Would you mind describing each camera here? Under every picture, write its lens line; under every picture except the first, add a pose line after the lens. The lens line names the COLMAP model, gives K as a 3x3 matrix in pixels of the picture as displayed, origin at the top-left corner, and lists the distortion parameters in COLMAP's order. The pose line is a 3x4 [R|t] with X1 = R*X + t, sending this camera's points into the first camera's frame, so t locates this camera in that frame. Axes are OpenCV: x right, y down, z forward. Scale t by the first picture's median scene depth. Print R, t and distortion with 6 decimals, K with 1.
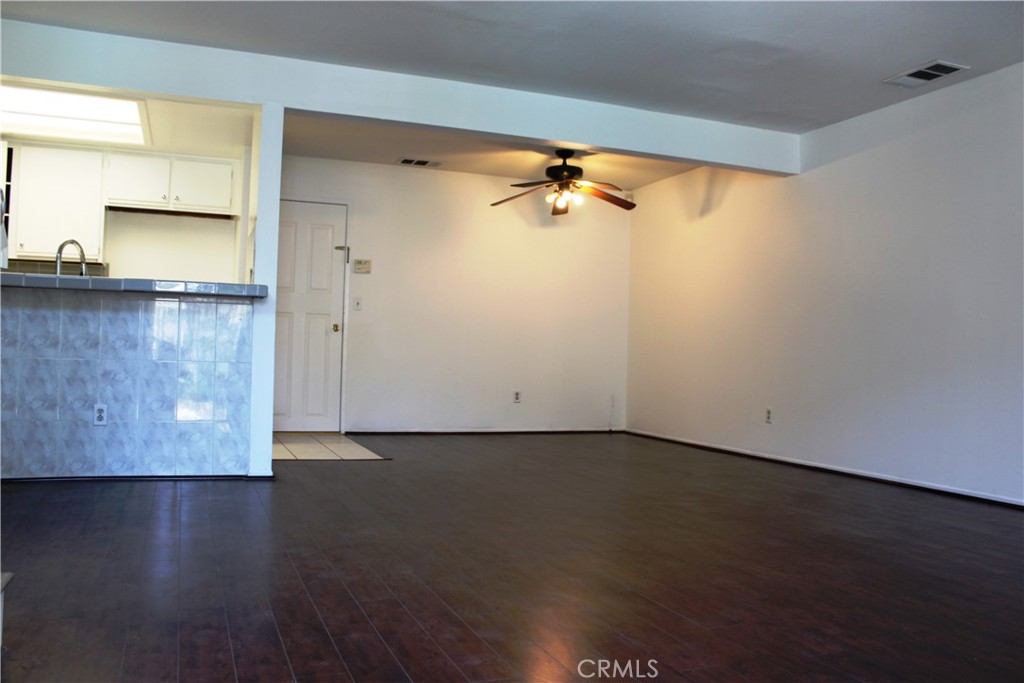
lens RADIAL K [[886.0, 0, 512.0], [0, 886.0, 341.5], [0, 0, 1]] dist [-0.009819, -0.001555]
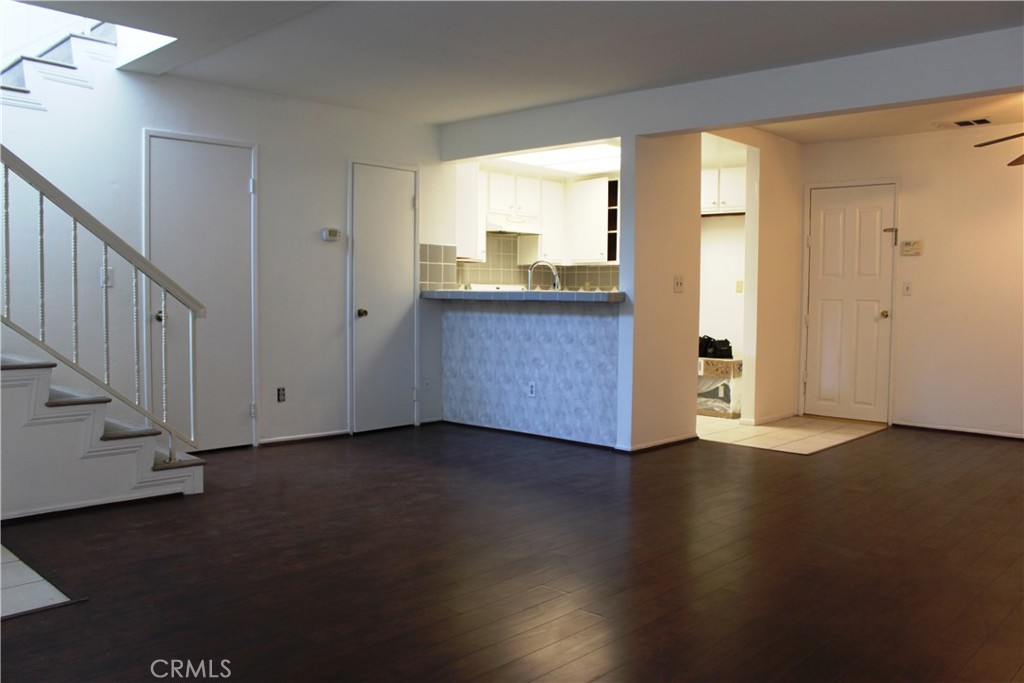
lens RADIAL K [[886.0, 0, 512.0], [0, 886.0, 341.5], [0, 0, 1]] dist [-0.009819, -0.001555]
pose [[0.472155, 0.029932, -0.881007, 0.705153], [0.011998, 0.999113, 0.040374, -0.046187], [0.881434, -0.029633, 0.471377, 0.306541]]
